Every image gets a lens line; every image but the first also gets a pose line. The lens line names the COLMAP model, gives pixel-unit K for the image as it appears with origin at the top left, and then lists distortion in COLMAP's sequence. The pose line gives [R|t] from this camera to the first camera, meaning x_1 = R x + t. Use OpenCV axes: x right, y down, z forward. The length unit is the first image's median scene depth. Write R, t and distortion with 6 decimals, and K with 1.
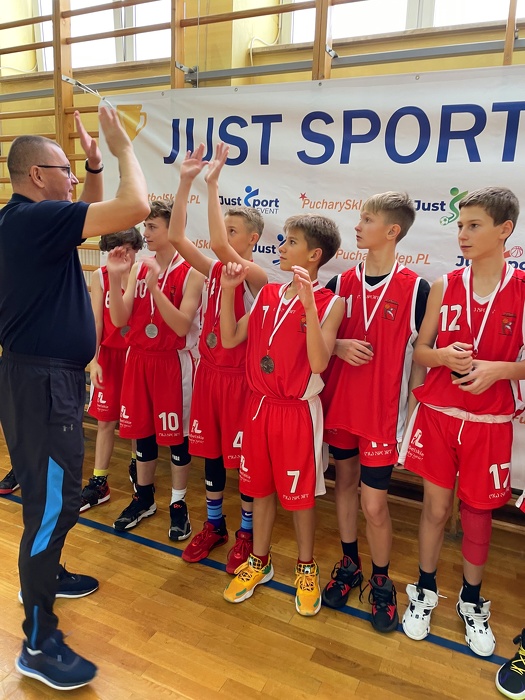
lens RADIAL K [[535.5, 0, 265.2], [0, 535.5, 343.1], [0, 0, 1]] dist [0.080481, -0.101639]
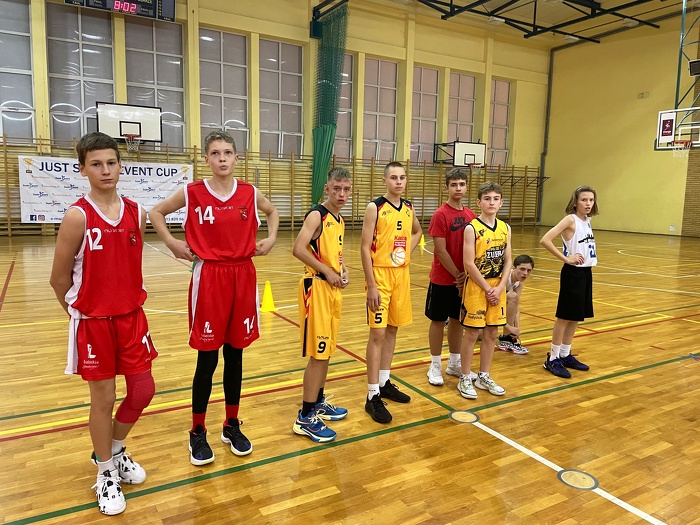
lens RADIAL K [[523.1, 0, 352.1], [0, 523.1, 261.0], [0, 0, 1]] dist [0.083550, -0.110733]
pose [[0.557256, -0.138442, 0.818718, -3.091544], [0.159712, 0.985462, 0.057931, 0.753009], [-0.814836, 0.098477, 0.571266, -4.611798]]
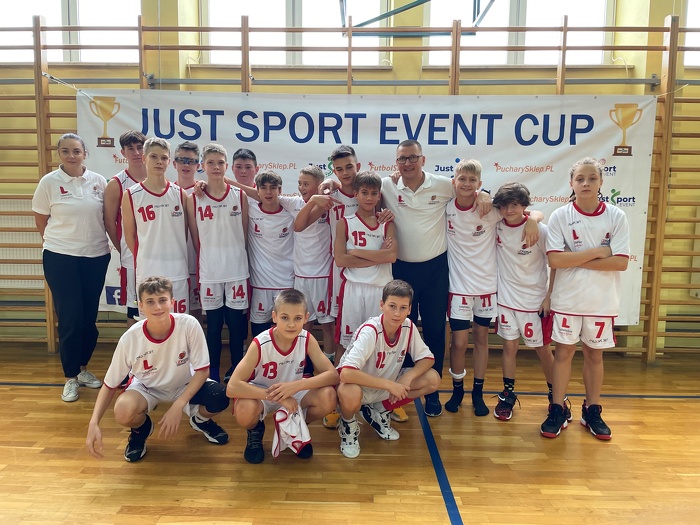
lens RADIAL K [[518.8, 0, 340.7], [0, 518.8, 259.0], [0, 0, 1]] dist [0.075526, -0.092562]
pose [[0.913292, -0.069892, 0.401264, -0.316705], [0.104518, 0.992395, -0.065031, 0.159349], [-0.393667, 0.101332, 0.913651, -0.534735]]
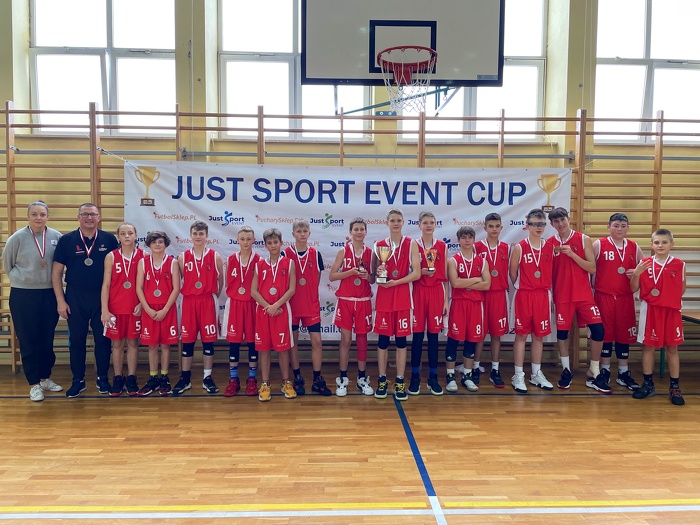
lens RADIAL K [[523.1, 0, 352.1], [0, 523.1, 261.0], [0, 0, 1]] dist [0.083550, -0.110733]
pose [[0.885583, -0.058383, 0.460798, -0.559936], [0.118134, 0.987757, -0.101888, 0.147448], [-0.449208, 0.144666, 0.881637, -0.933702]]
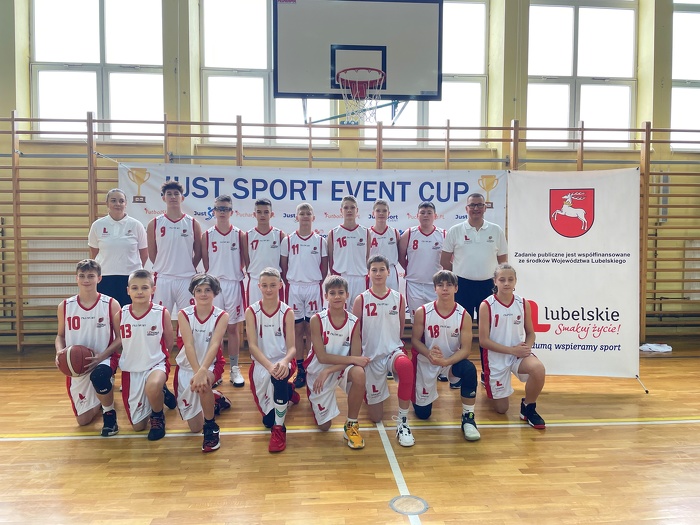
lens RADIAL K [[523.7, 0, 352.6], [0, 523.7, 266.7], [0, 0, 1]] dist [0.081874, -0.109232]
pose [[0.864467, -0.061970, 0.498855, -0.675242], [0.130897, 0.985888, -0.104362, 0.279499], [-0.485348, 0.155516, 0.860379, -1.224579]]
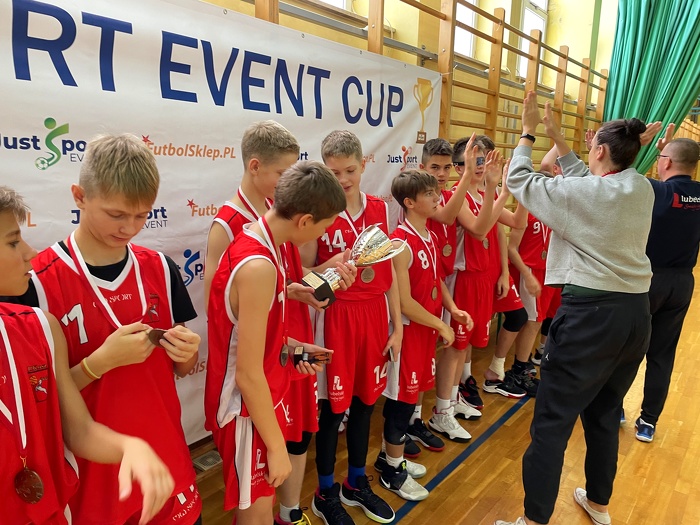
lens RADIAL K [[523.4, 0, 349.9], [0, 523.4, 268.1], [0, 0, 1]] dist [0.073202, -0.098766]
pose [[0.222474, -0.223123, 0.949064, -0.251156], [0.182763, 0.965747, 0.184203, -0.139397], [-0.957655, 0.132474, 0.255632, 0.428548]]
